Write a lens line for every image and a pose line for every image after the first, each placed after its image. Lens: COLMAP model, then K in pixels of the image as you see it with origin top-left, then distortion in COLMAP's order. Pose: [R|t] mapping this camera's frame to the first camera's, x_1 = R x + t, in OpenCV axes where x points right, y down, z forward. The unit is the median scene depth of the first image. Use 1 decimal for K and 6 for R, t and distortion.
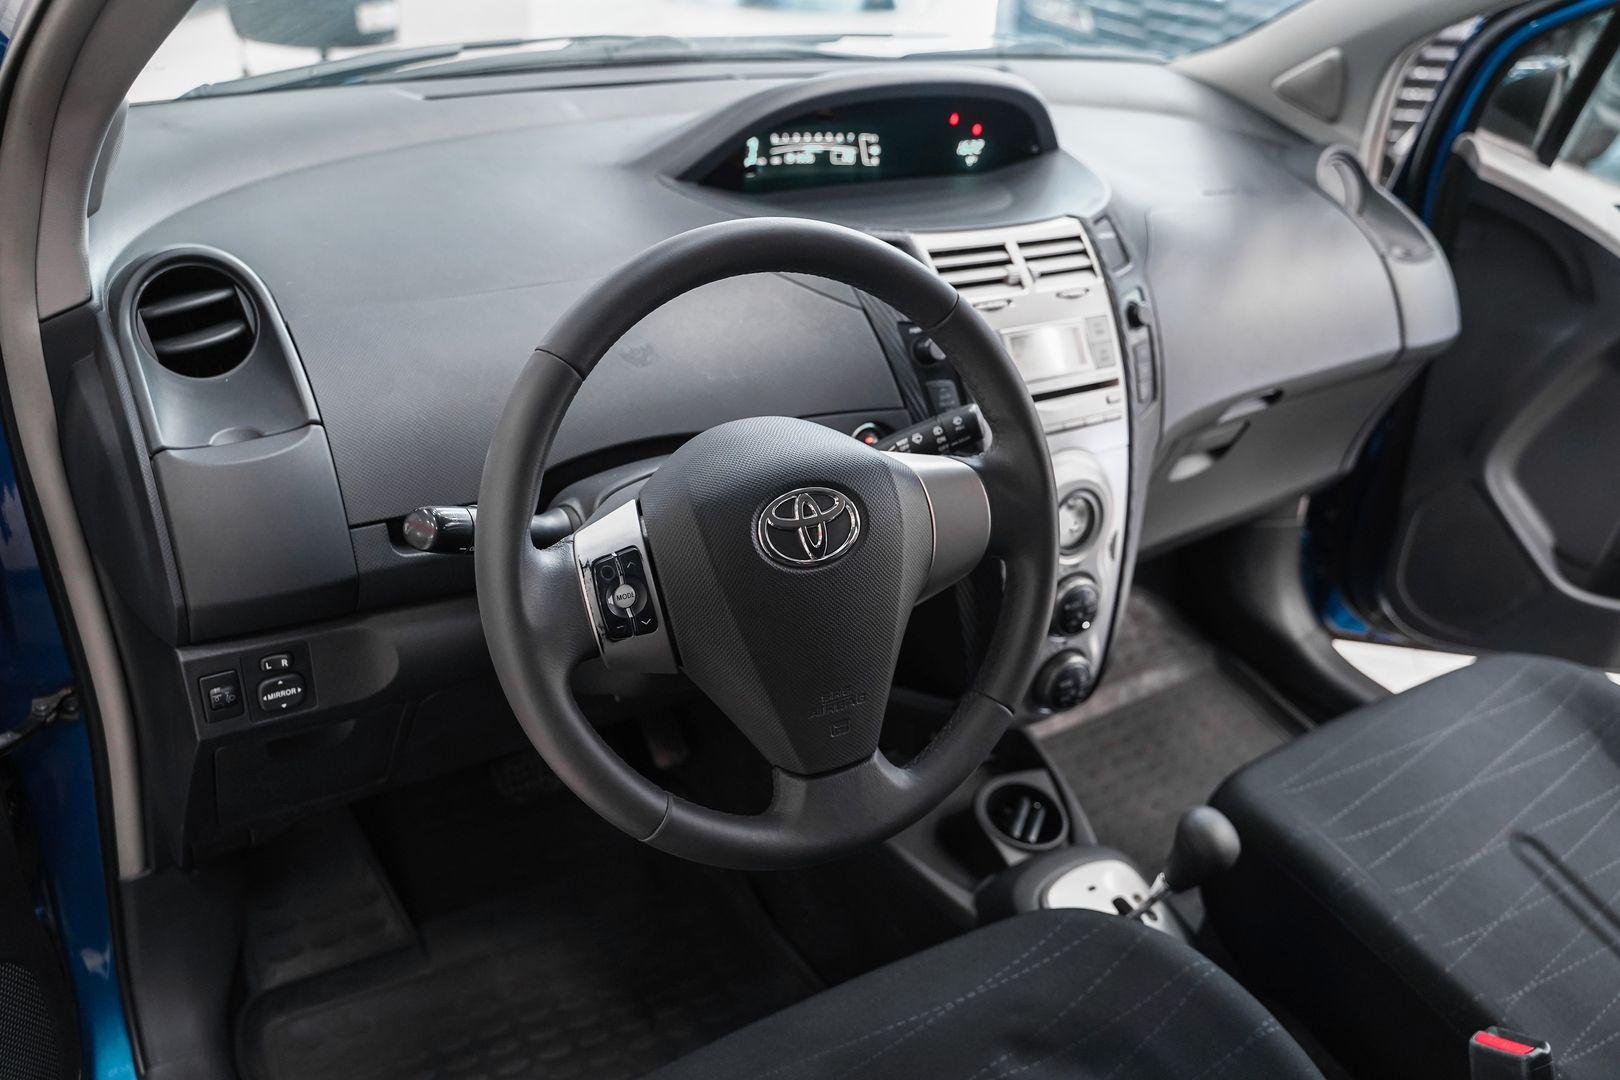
lens RADIAL K [[1339.1, 0, 806.0], [0, 1339.1, 539.7], [0, 0, 1]] dist [-0.118712, 0.083789]
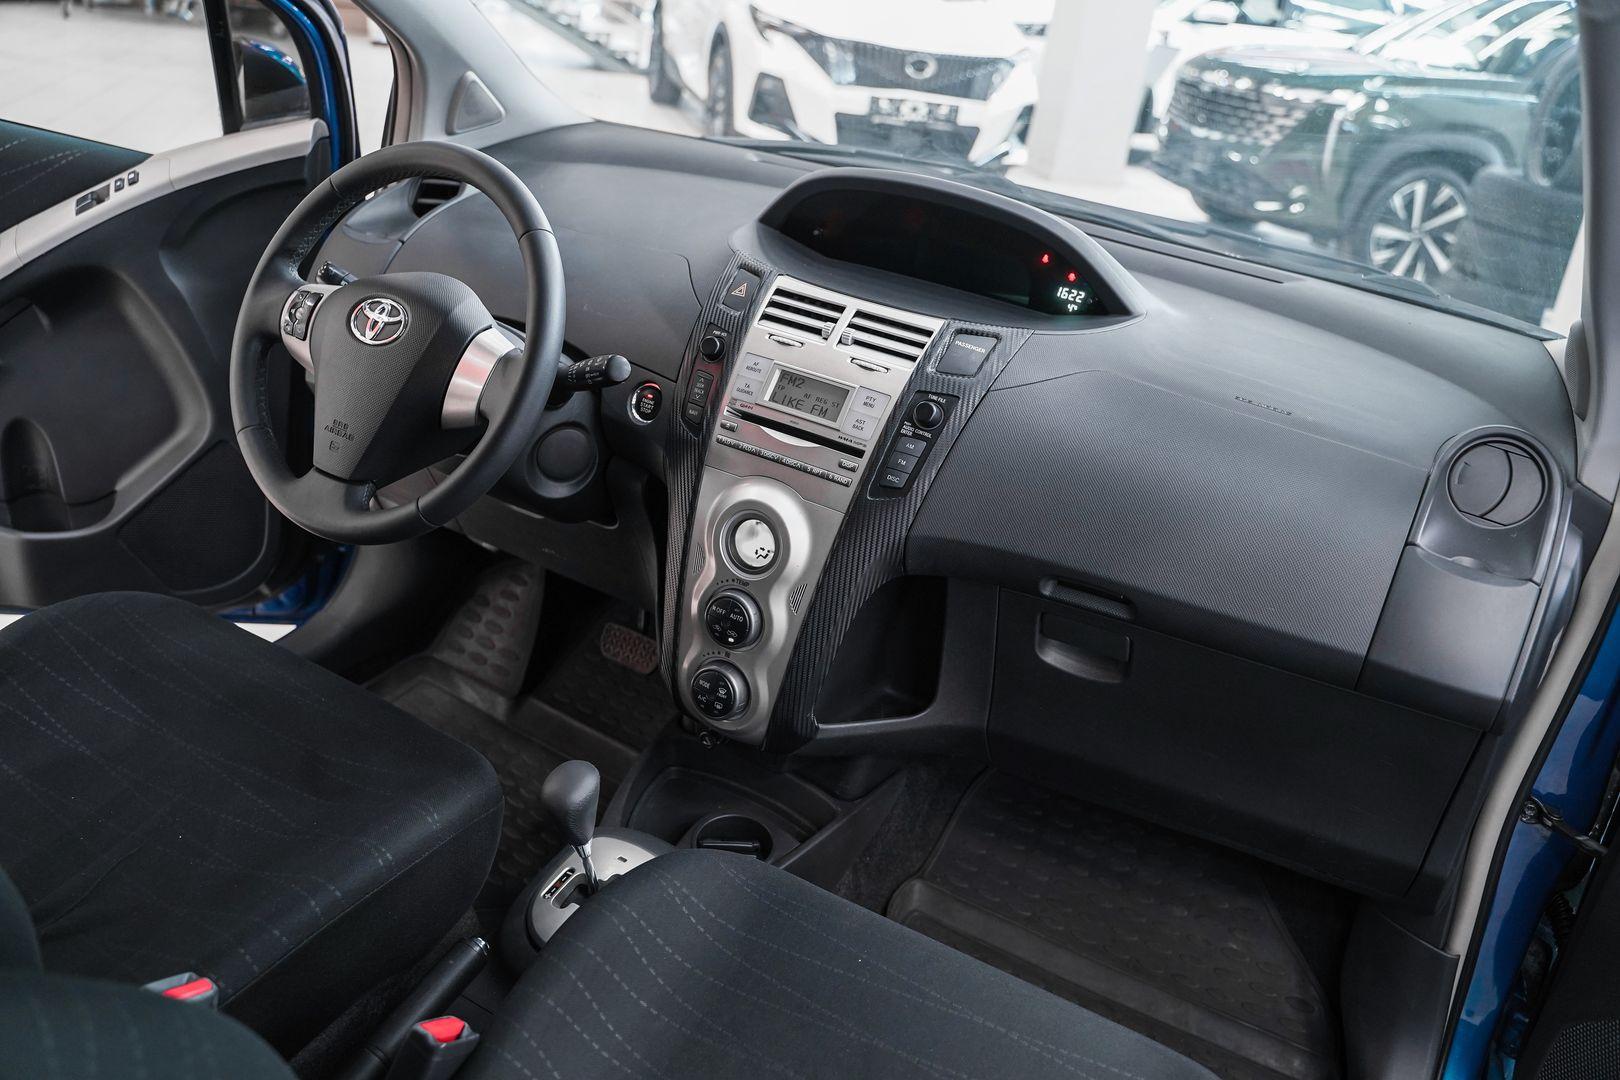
lens RADIAL K [[1339.1, 0, 818.2], [0, 1339.1, 540.0], [0, 0, 1]] dist [-0.118712, 0.083789]
pose [[0.479233, 0.344039, -0.807448, 0.972864], [-0.519159, 0.852888, 0.055272, -0.089142], [0.707679, 0.392706, 0.587344, 0.332815]]
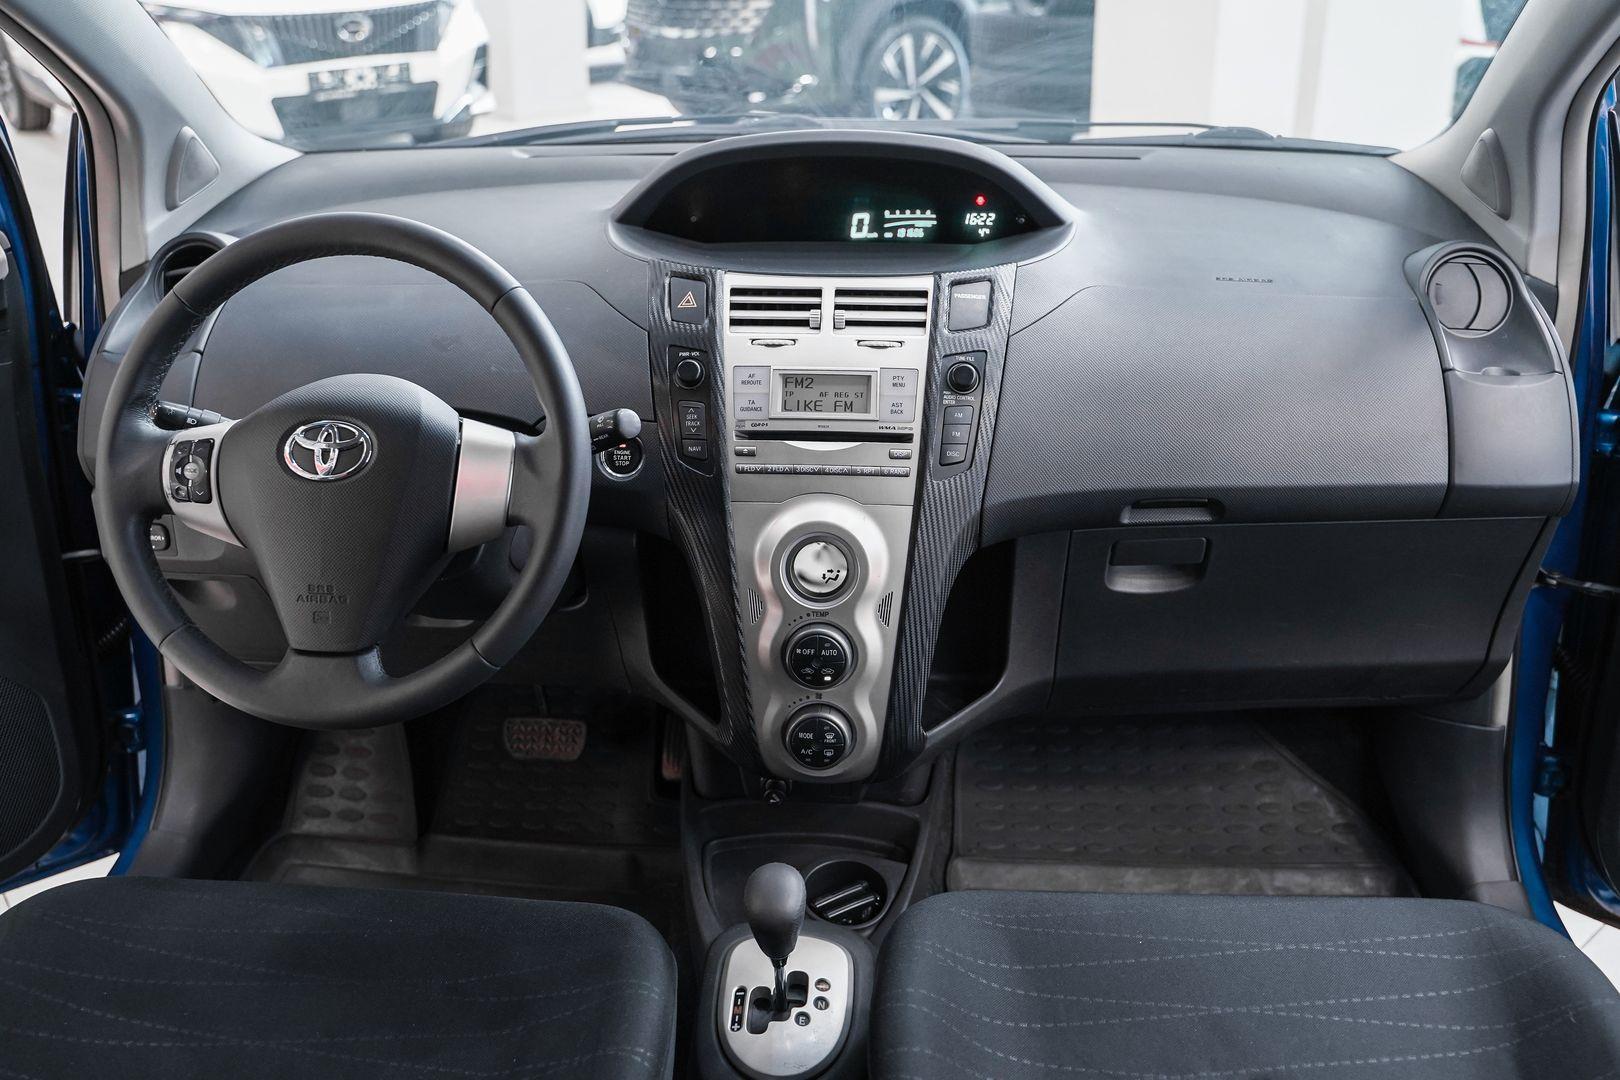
lens RADIAL K [[1426.5, 0, 810.3], [0, 1426.5, 543.0], [0, 0, 1]] dist [-0.095031, 0.024320]
pose [[0.804575, 0.162144, -0.571287, 0.691713], [-0.229401, 0.972189, -0.047148, 0.019612], [0.547755, 0.168988, 0.819395, 0.104628]]
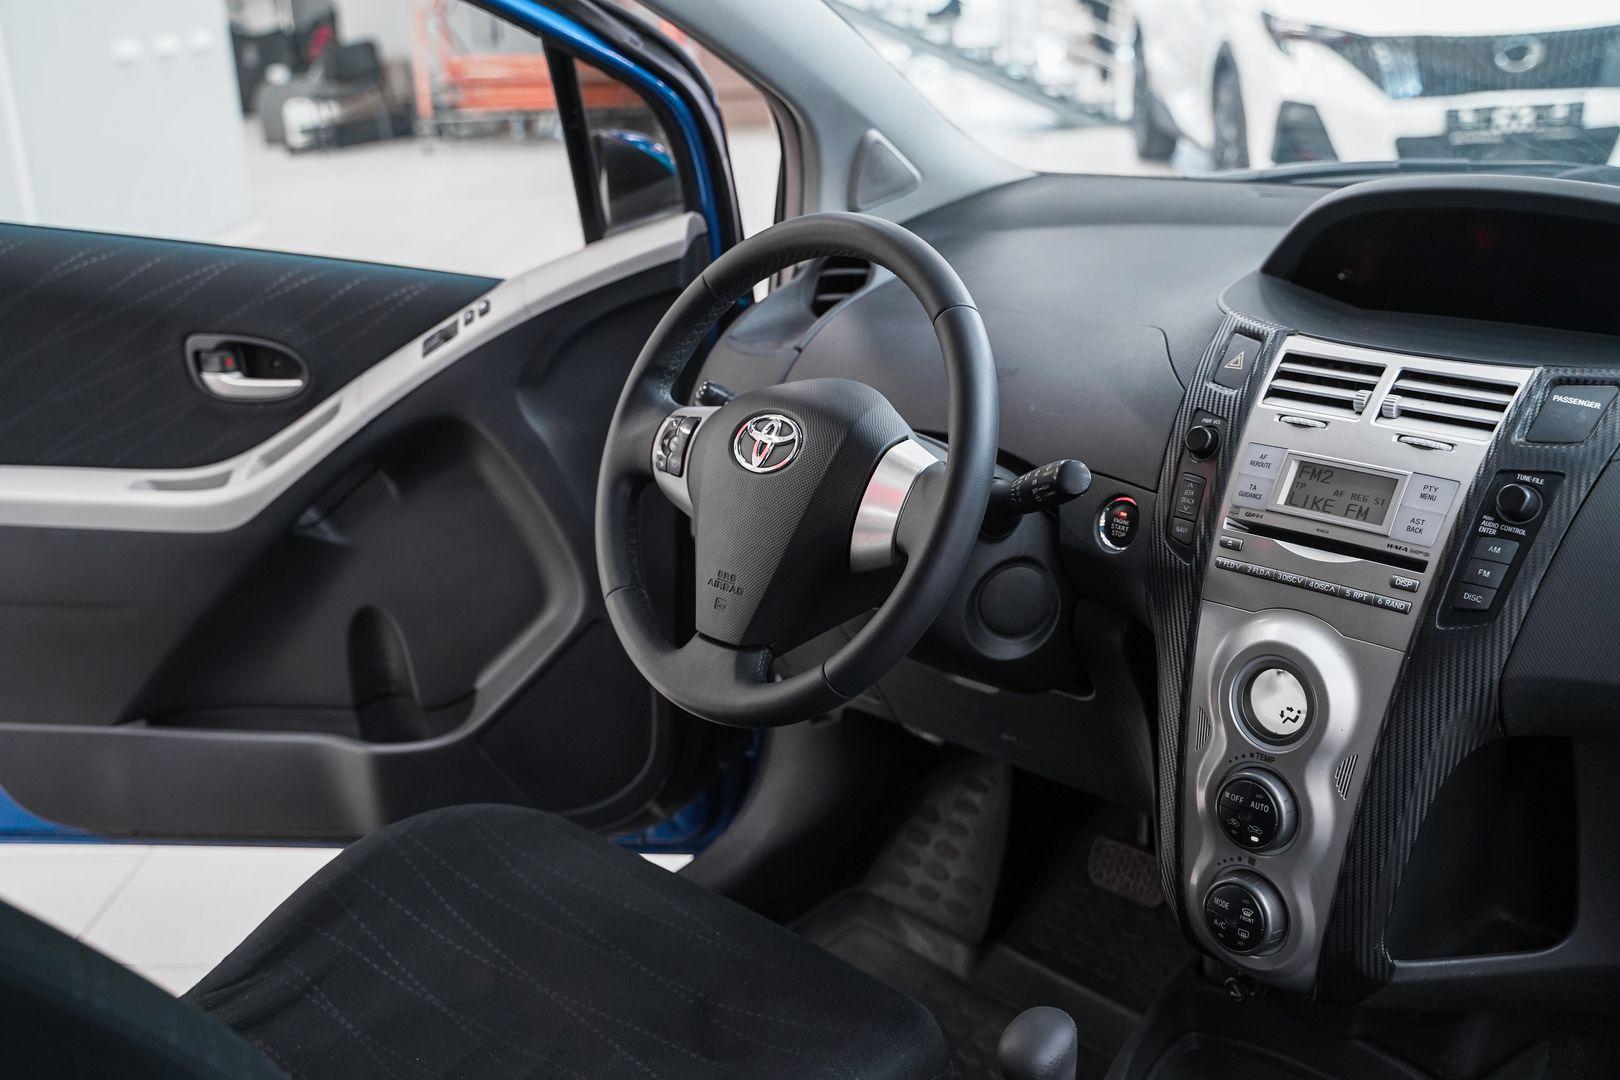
lens RADIAL K [[1812.1, 0, 797.0], [0, 1812.1, 528.6], [0, 0, 1]] dist [0.002946, 0.000000]
pose [[0.200261, 0.209851, -0.957005, 1.003546], [-0.439506, 0.892236, 0.103678, -0.077919], [0.875631, 0.399847, 0.270911, 0.358842]]
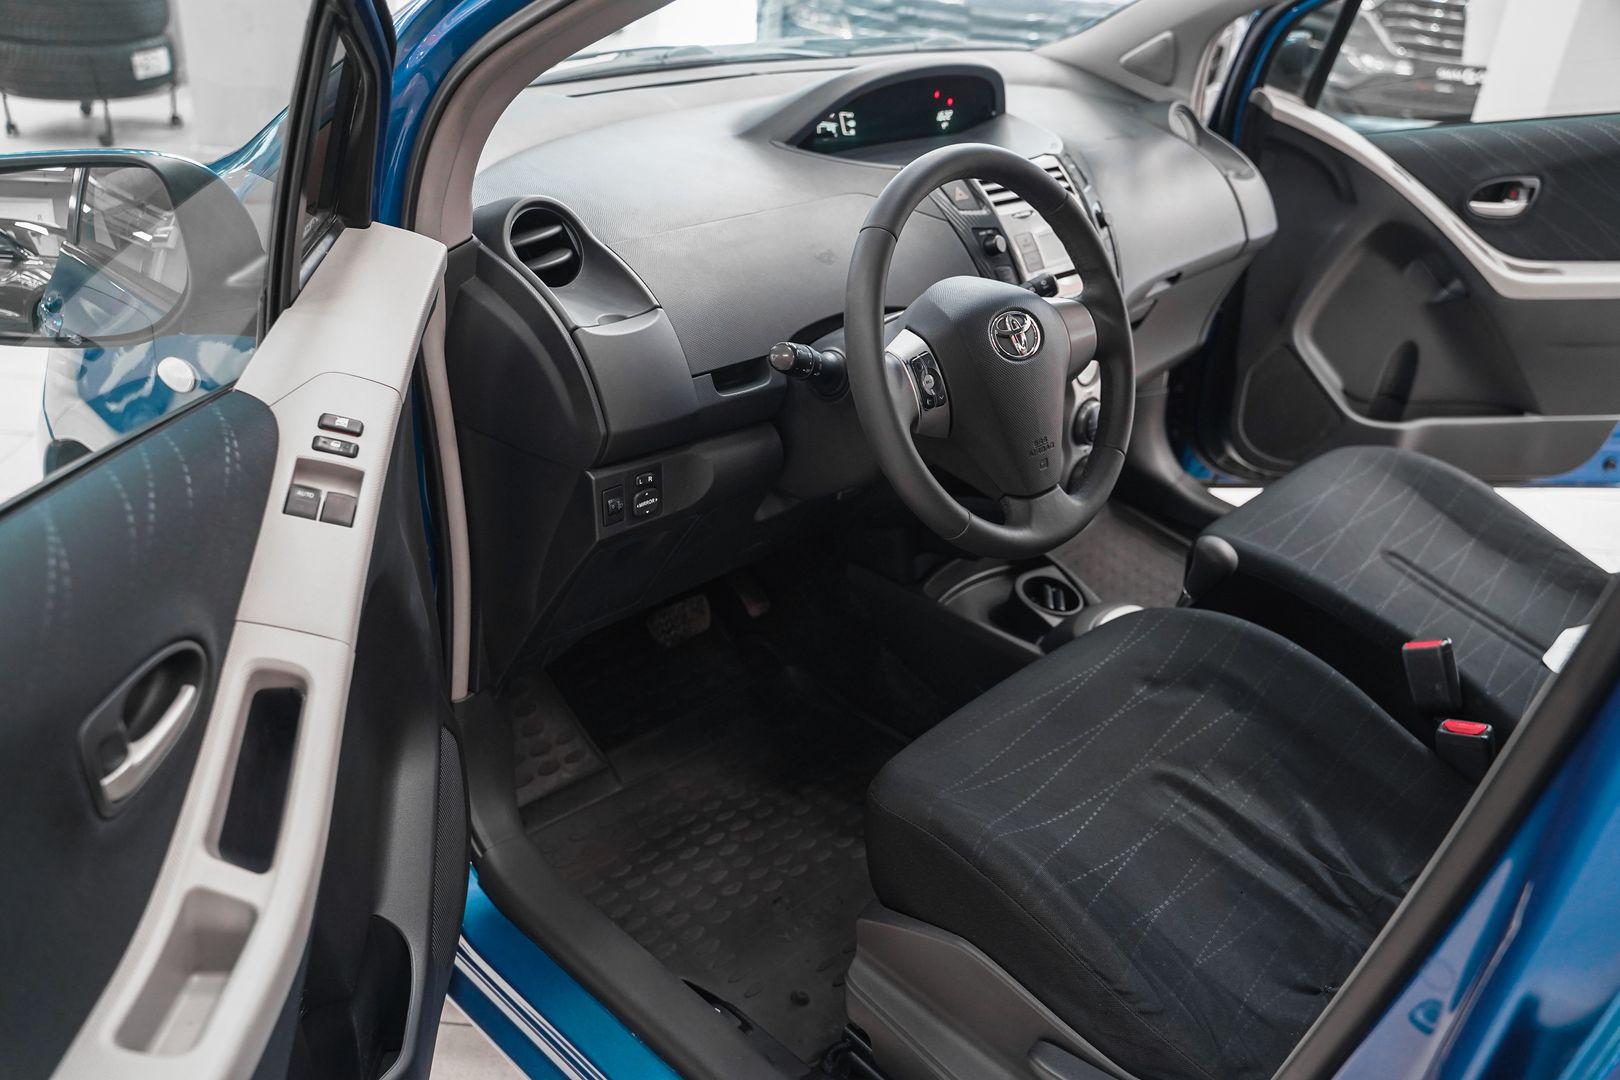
lens RADIAL K [[1339.1, 0, 802.2], [0, 1339.1, 540.4], [0, 0, 1]] dist [-0.118712, 0.083789]
pose [[0.970764, -0.125032, 0.204898, -0.361364], [0.127790, 0.991801, -0.000231, 0.120596], [-0.203190, 0.026409, 0.978783, -0.293391]]
